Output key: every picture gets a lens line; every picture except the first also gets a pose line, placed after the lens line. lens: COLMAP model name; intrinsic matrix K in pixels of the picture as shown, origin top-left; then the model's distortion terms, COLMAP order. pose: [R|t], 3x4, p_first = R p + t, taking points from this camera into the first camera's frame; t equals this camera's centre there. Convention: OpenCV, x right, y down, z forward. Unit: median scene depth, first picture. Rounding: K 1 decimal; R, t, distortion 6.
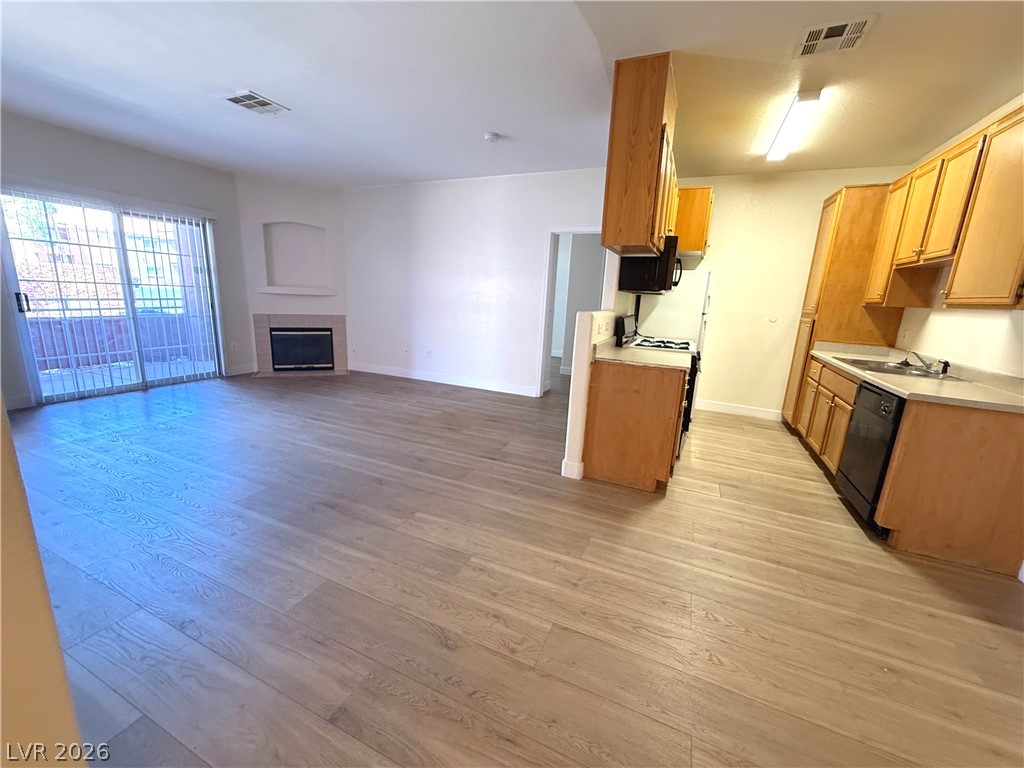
lens RADIAL K [[407.3, 0, 510.2], [0, 407.3, 383.3], [0, 0, 1]] dist [0.001090, -0.000618]
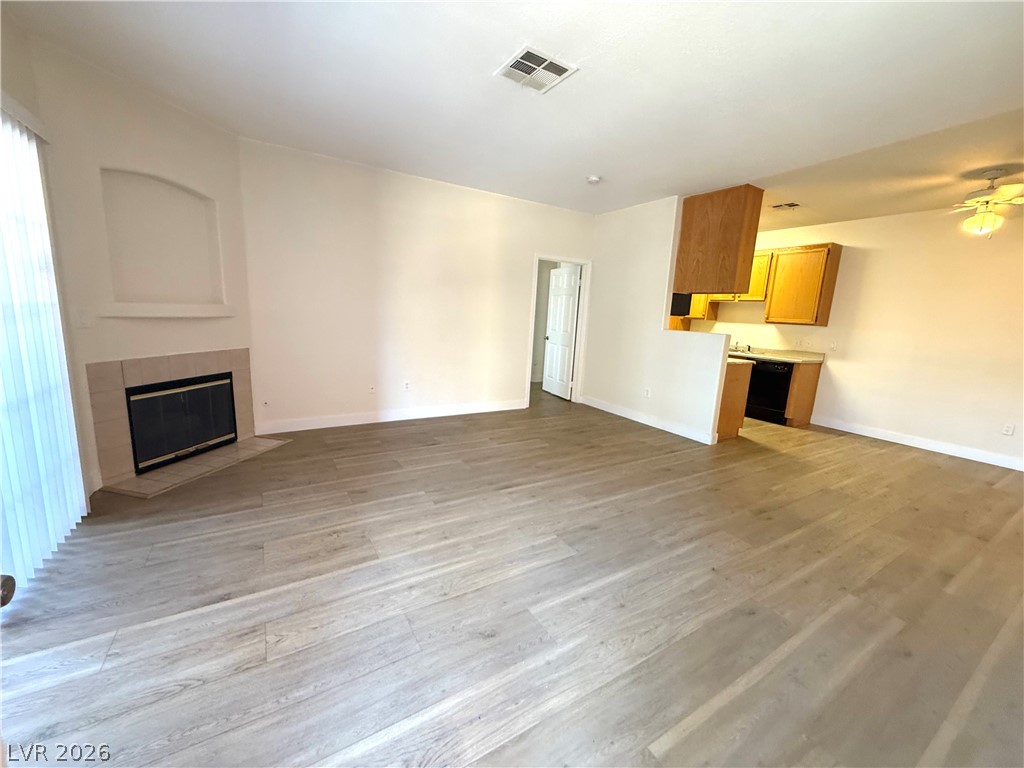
lens RADIAL K [[407.3, 0, 510.3], [0, 407.3, 384.0], [0, 0, 1]] dist [0.001090, -0.000618]
pose [[0.568355, -0.162446, 0.806587, -1.104859], [0.152263, 0.984149, 0.090916, -0.179553], [-0.808572, 0.071141, 0.584081, 0.548445]]
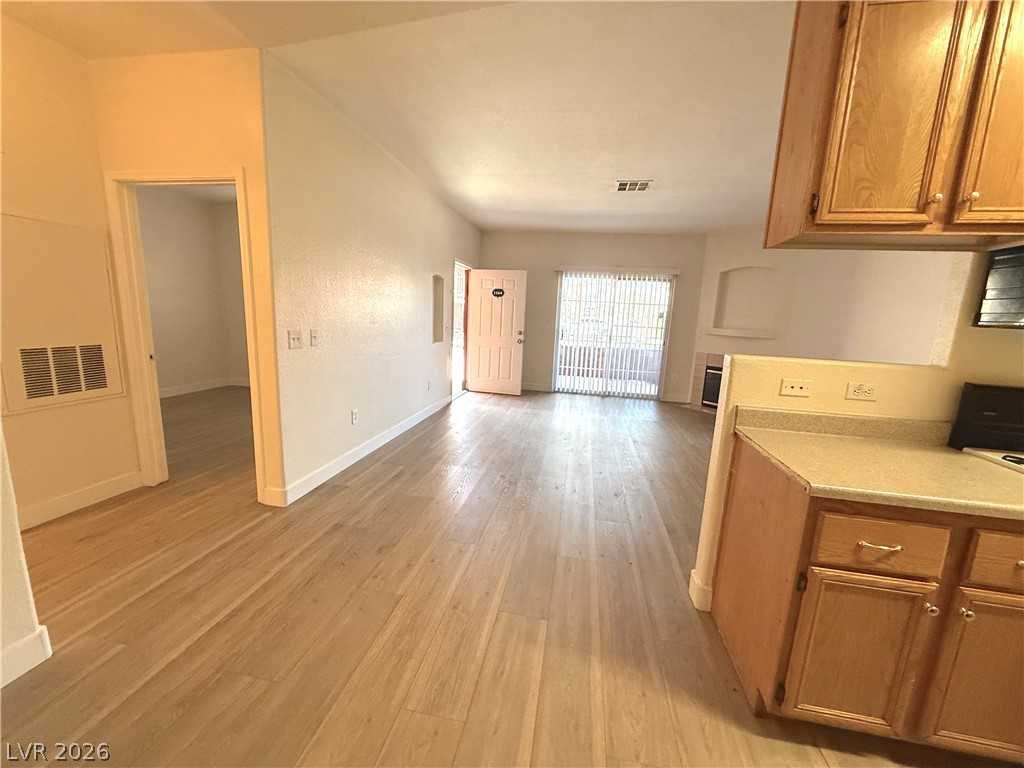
lens RADIAL K [[407.3, 0, 509.4], [0, 407.3, 384.0], [0, 0, 1]] dist [0.001090, -0.000618]
pose [[0.237026, 0.132624, -0.962408, 0.515351], [-0.242739, 0.967302, 0.073515, -0.065086], [0.940690, 0.216189, 0.261468, 0.360680]]
